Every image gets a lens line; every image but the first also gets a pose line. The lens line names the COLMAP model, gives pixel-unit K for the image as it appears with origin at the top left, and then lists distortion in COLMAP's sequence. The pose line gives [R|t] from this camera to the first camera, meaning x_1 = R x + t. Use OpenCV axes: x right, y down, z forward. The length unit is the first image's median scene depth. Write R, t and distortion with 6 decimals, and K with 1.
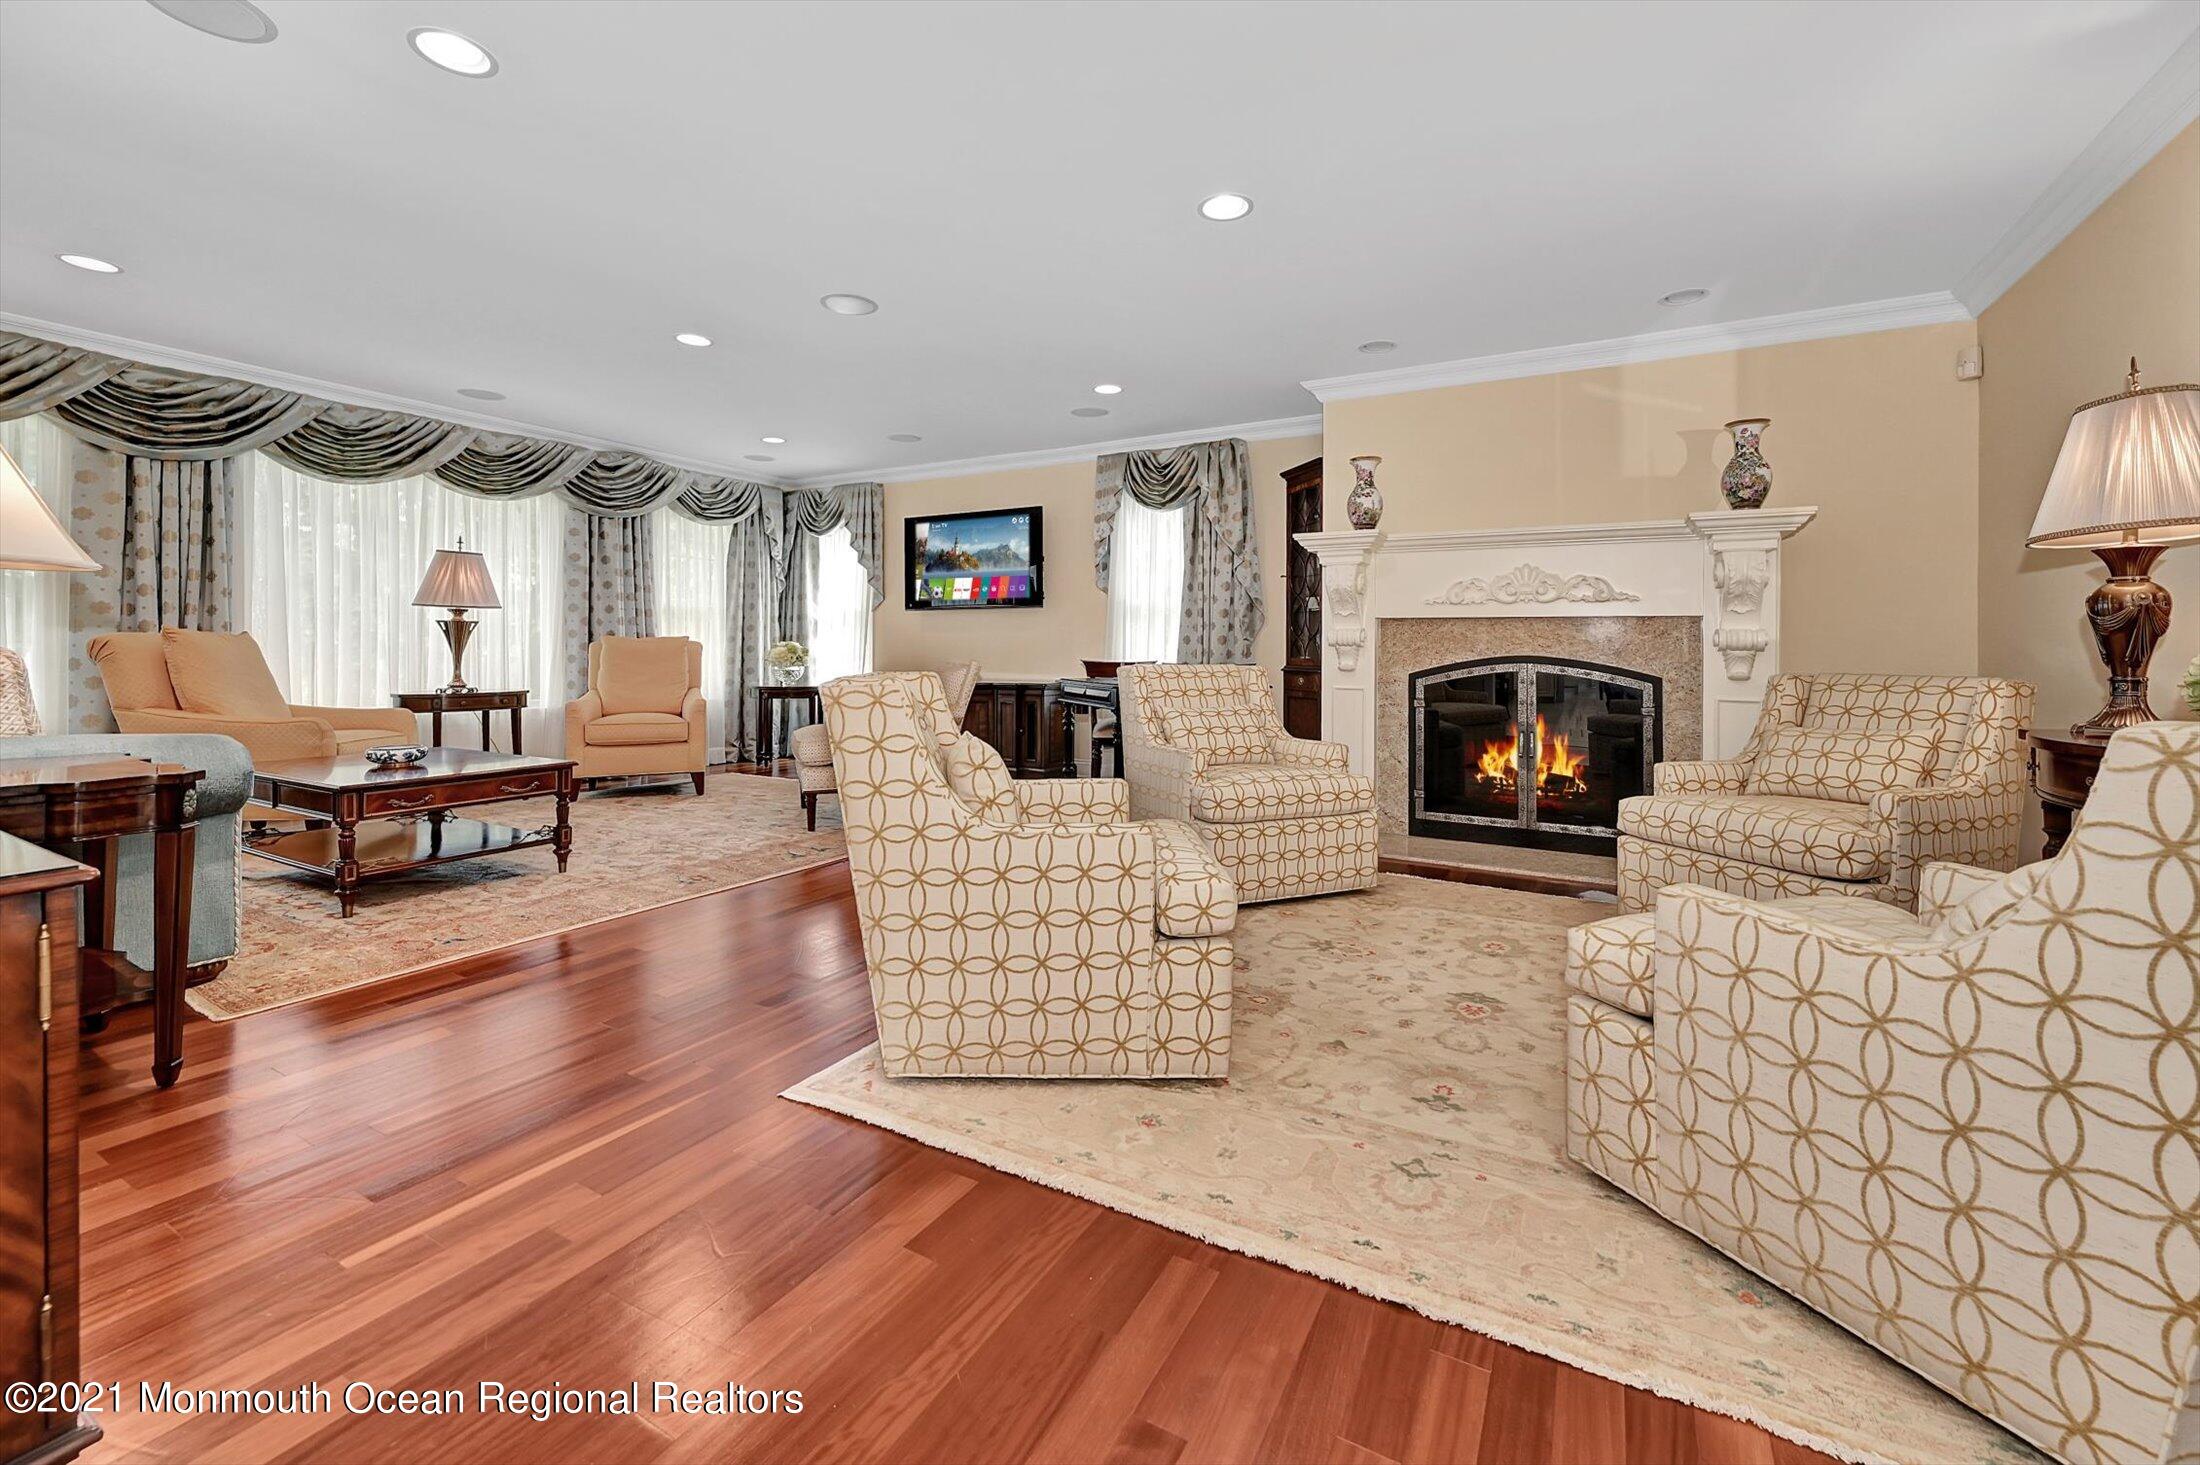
lens RADIAL K [[893.7, 0, 1100.8], [0, 893.7, 647.7], [0, 0, 1]] dist [-0.001270, -0.000322]
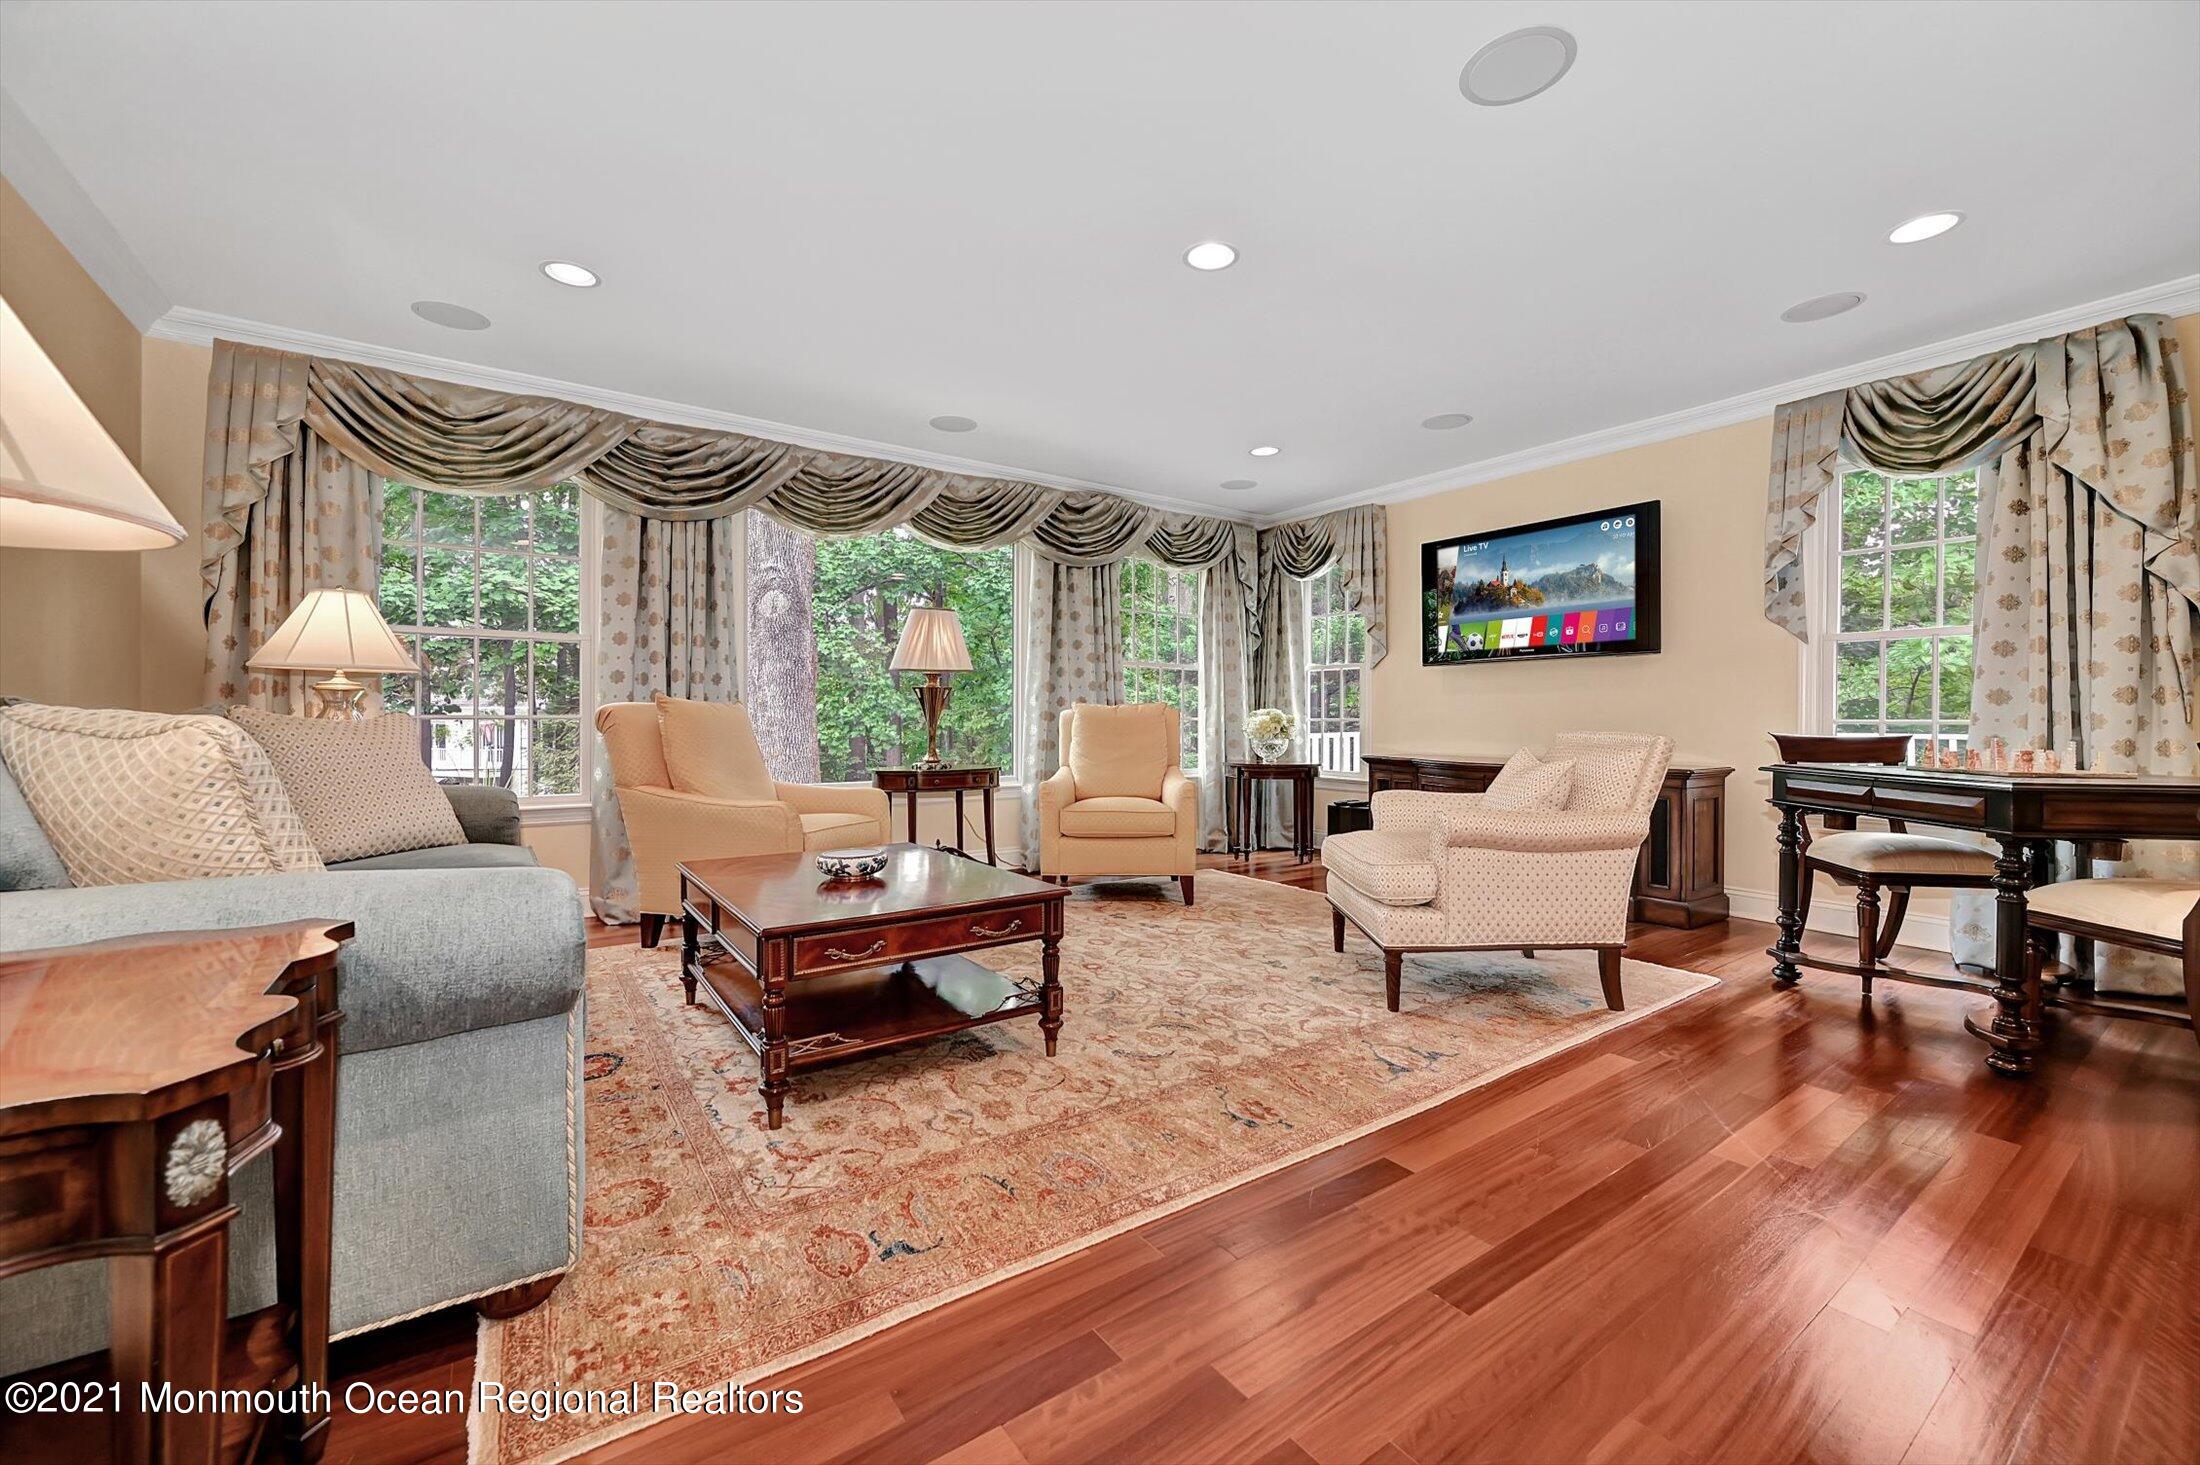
lens RADIAL K [[893.7, 0, 1105.9], [0, 893.7, 717.9], [0, 0, 1]] dist [-0.001270, -0.000322]
pose [[0.902143, -0.005067, -0.431408, -0.174415], [0.004810, 0.999987, -0.001685, 0.002170], [0.431411, -0.000555, 0.902155, 0.262757]]
